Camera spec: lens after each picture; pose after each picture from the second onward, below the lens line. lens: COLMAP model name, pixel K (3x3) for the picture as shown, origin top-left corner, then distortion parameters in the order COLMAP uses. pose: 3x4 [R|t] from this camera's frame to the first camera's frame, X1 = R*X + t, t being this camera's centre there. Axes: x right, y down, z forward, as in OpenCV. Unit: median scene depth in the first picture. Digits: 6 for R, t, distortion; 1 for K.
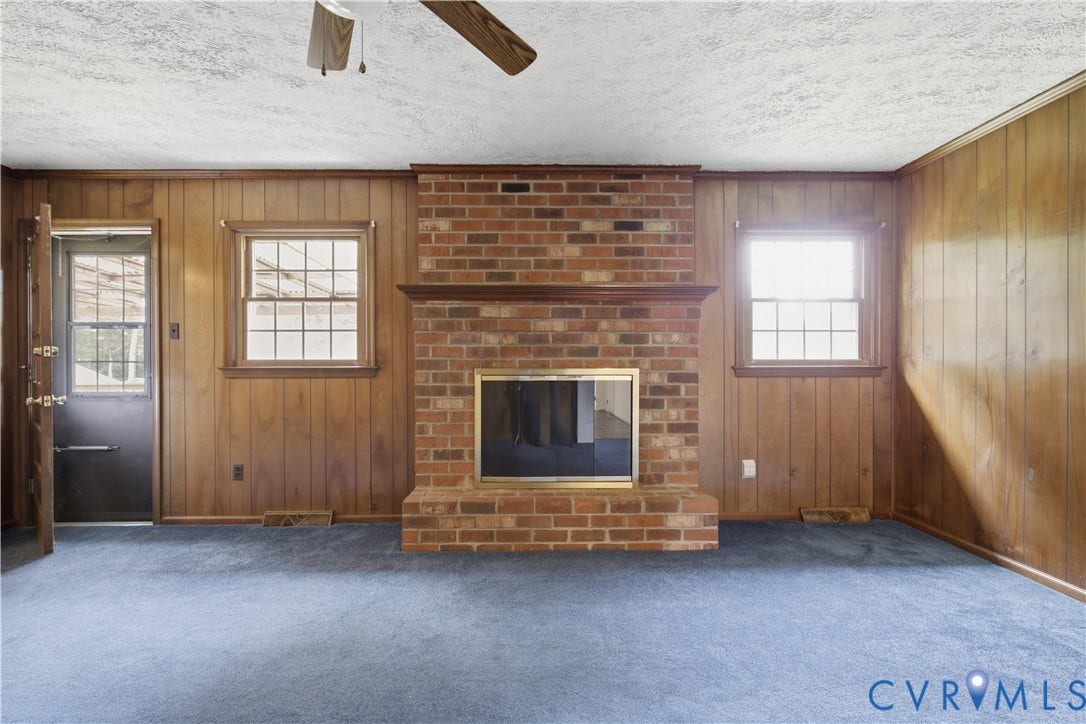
lens RADIAL K [[499.0, 0, 538.6], [0, 499.0, 364.5], [0, 0, 1]] dist [0.001899, -0.000831]
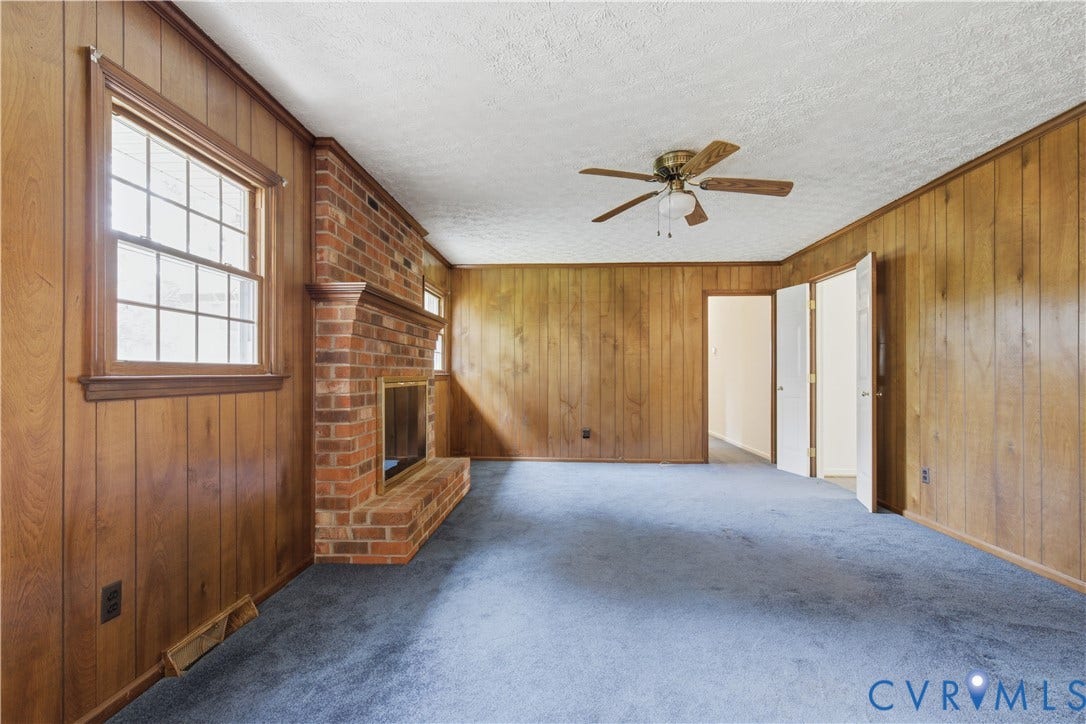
lens RADIAL K [[499.0, 0, 541.1], [0, 499.0, 370.2], [0, 0, 1]] dist [0.001899, -0.000831]
pose [[0.064469, 0.007596, 0.997891, -1.064108], [0.003225, 0.999964, -0.007820, 0.004449], [-0.997915, 0.003723, 0.064442, 0.581288]]
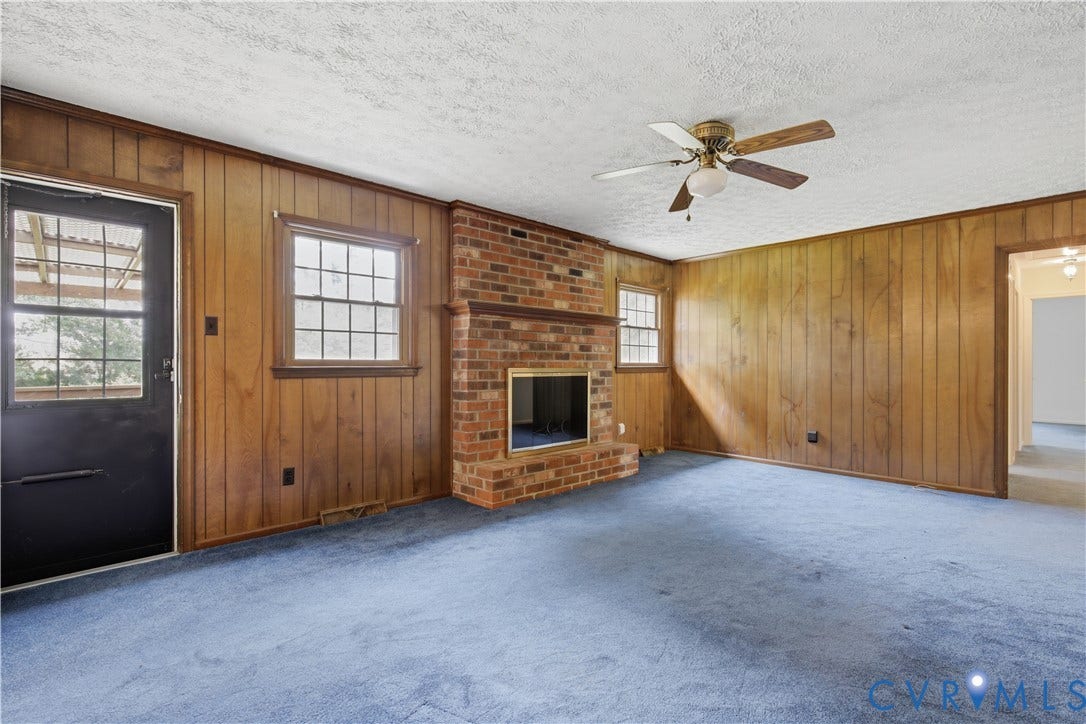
lens RADIAL K [[499.0, 0, 539.1], [0, 499.0, 366.8], [0, 0, 1]] dist [0.001899, -0.000831]
pose [[0.738376, 0.000676, 0.674389, -0.911625], [-0.000806, 1.000000, -0.000119, 0.004885], [-0.674389, -0.000456, 0.738376, -0.030191]]
